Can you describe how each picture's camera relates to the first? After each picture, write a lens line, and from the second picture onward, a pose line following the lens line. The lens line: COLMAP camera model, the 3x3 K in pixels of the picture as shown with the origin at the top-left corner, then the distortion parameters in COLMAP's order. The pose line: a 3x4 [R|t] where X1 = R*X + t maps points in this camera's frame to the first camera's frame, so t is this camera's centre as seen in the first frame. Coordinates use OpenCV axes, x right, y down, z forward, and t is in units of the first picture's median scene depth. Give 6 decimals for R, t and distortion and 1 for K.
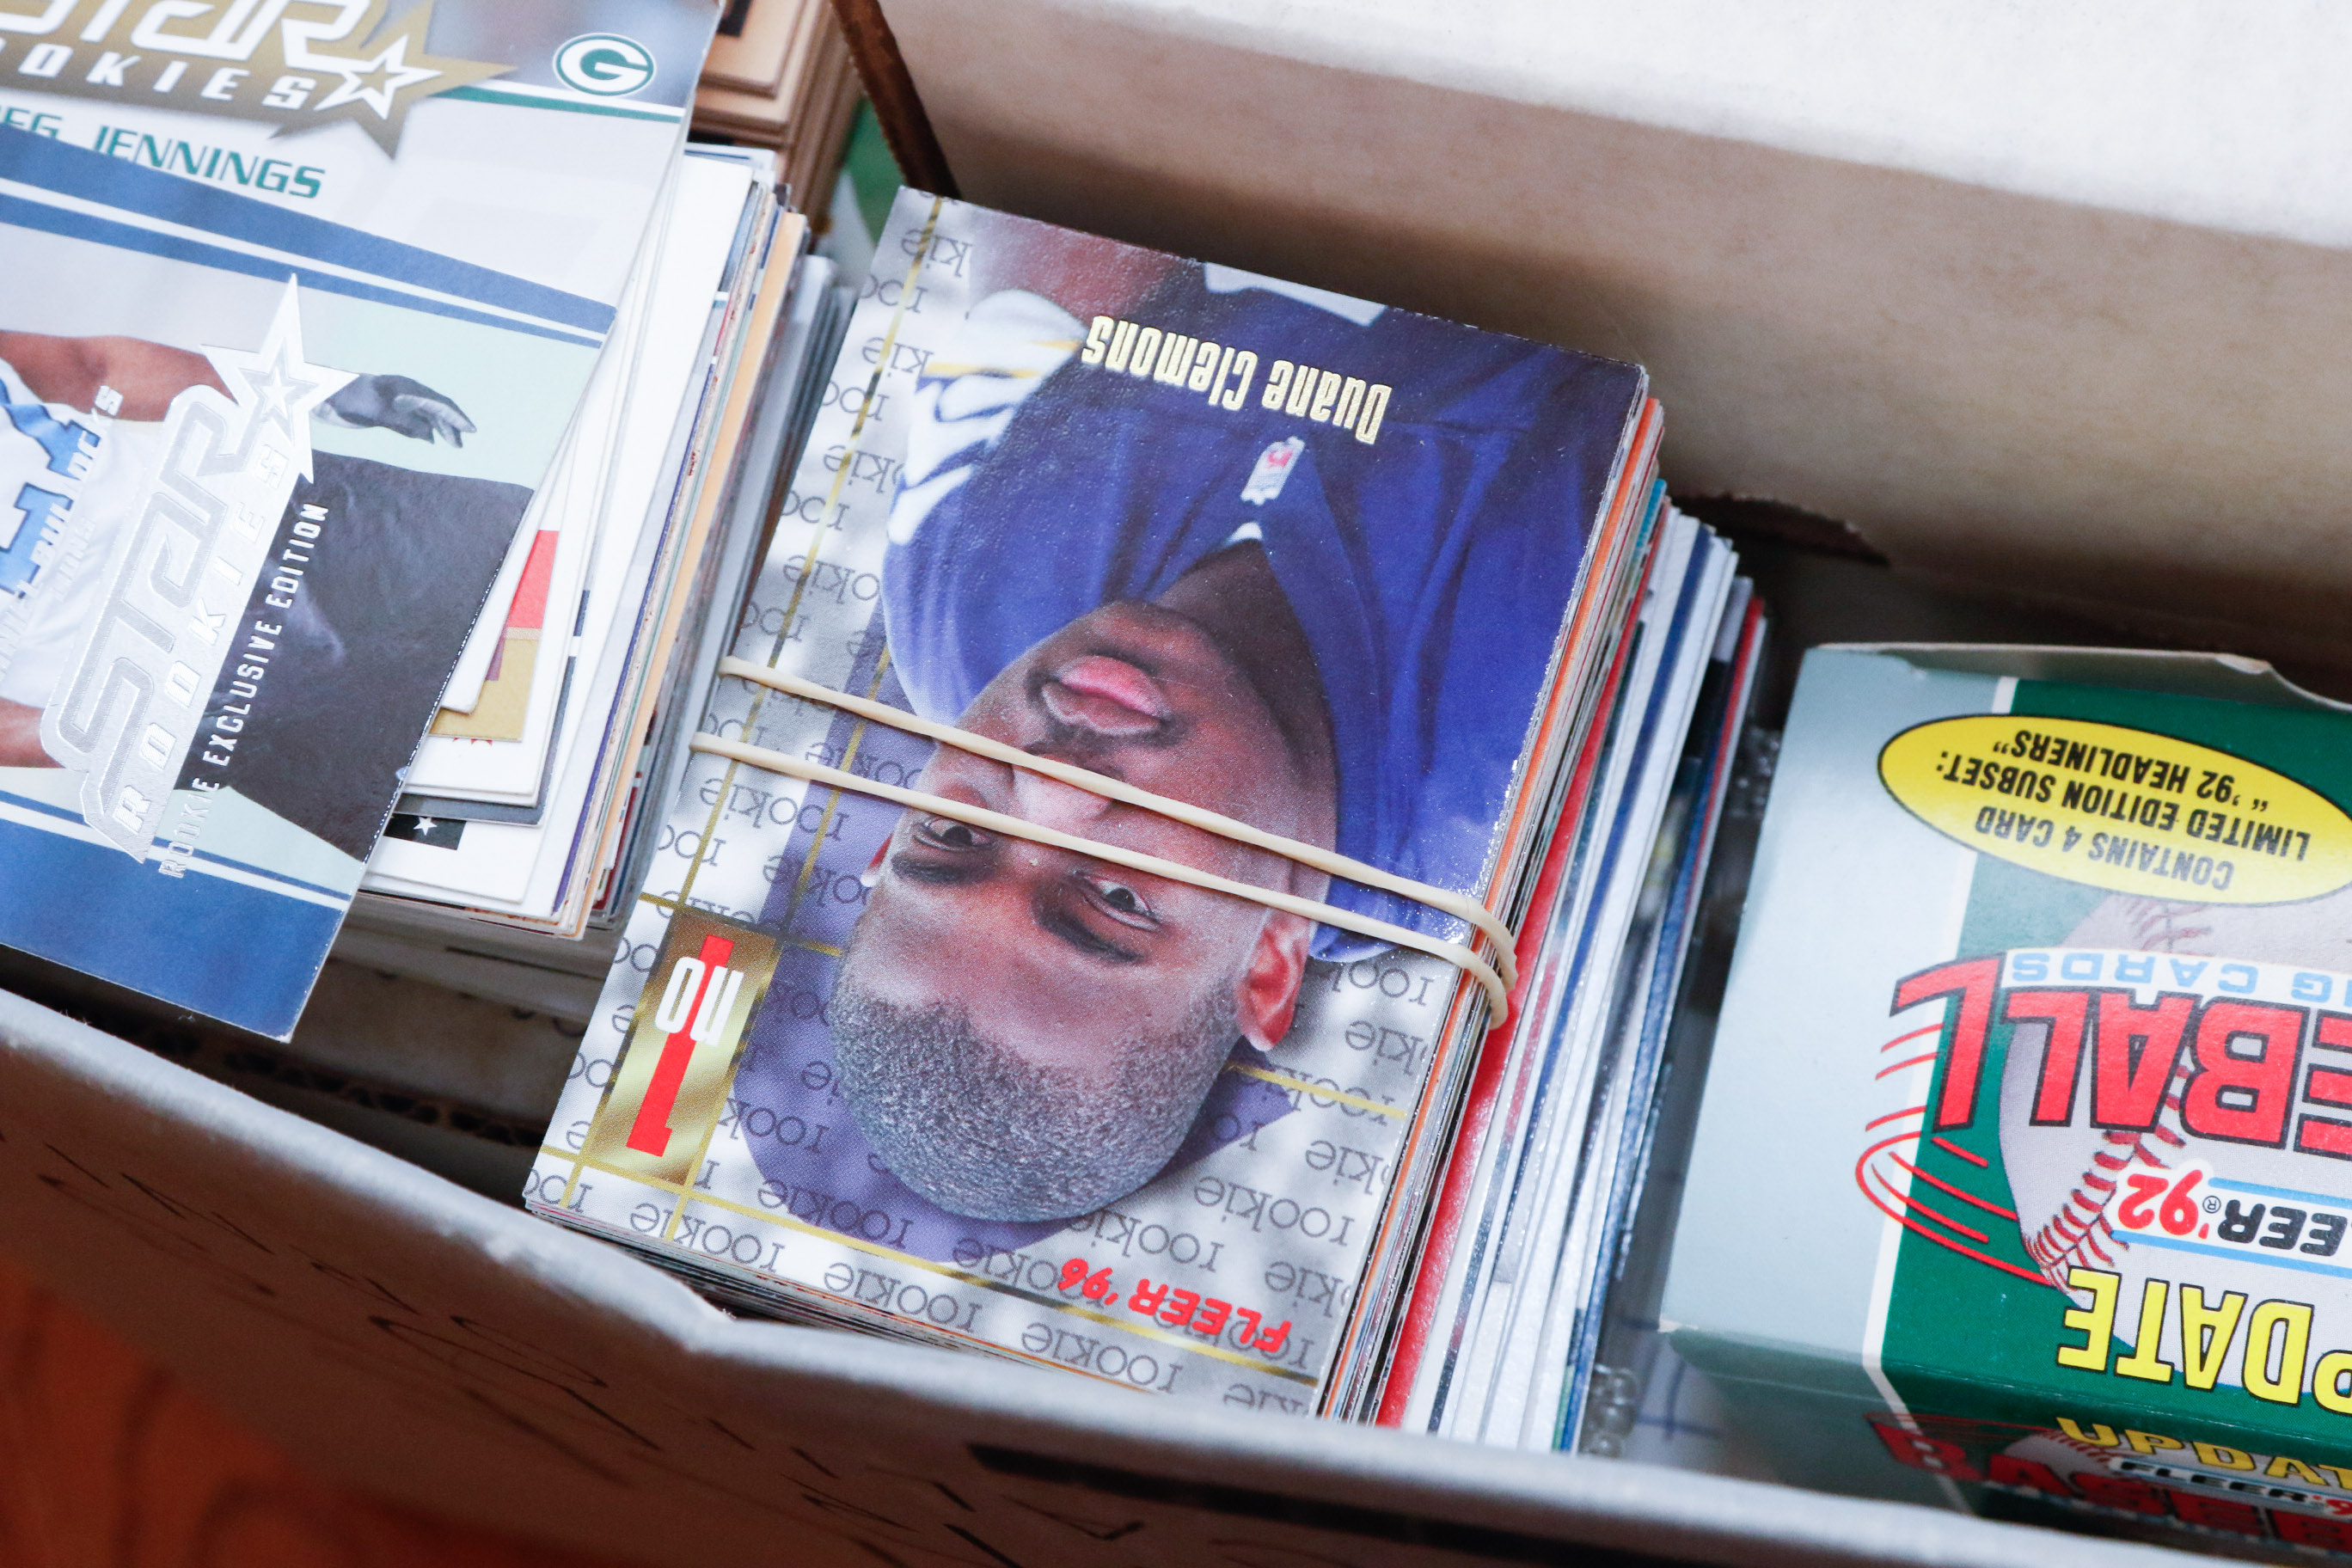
lens RADIAL K [[4666.3, 0, 1176.0], [0, 4666.3, 784.0], [0, 0, 1]] dist [0.032400, 0.077441]
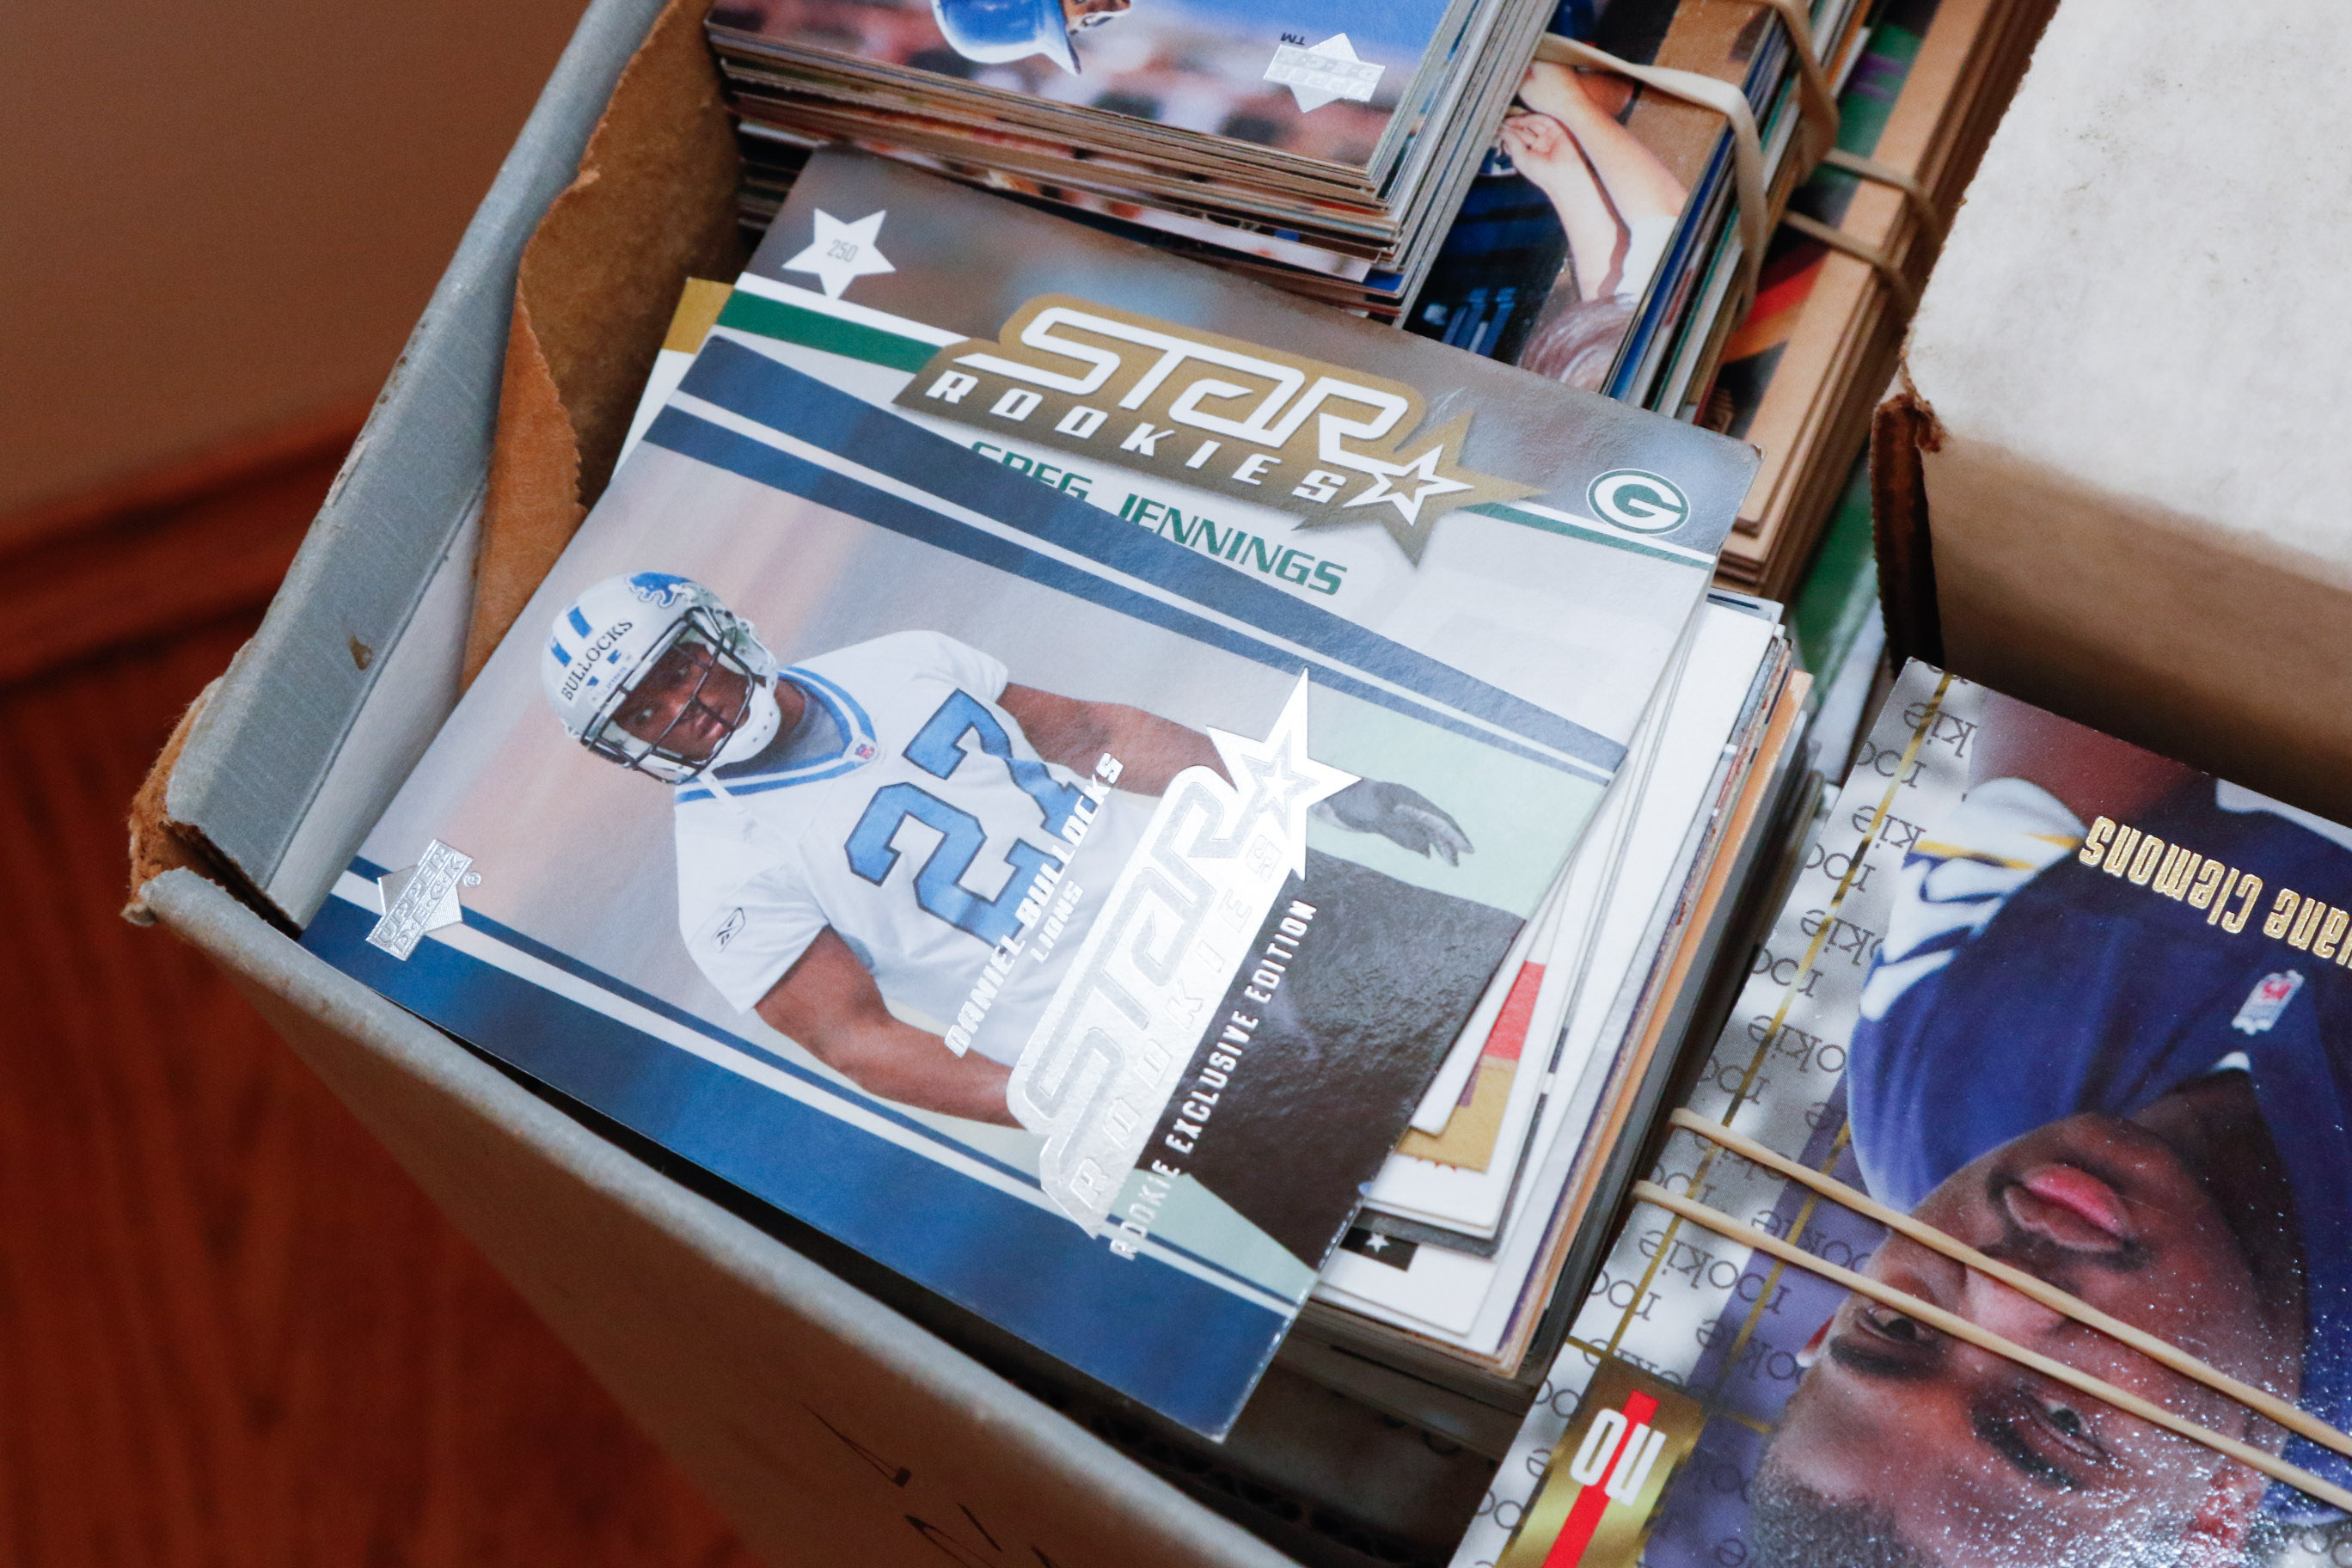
lens RADIAL K [[4666.3, 0, 1176.0], [0, 4666.3, 784.0], [0, 0, 1]] dist [0.032400, 0.077441]
pose [[0.984664, 0.137932, -0.106826, -0.106743], [-0.144160, 0.988138, -0.052918, -0.027697], [0.098260, 0.067506, 0.992868, 0.003981]]
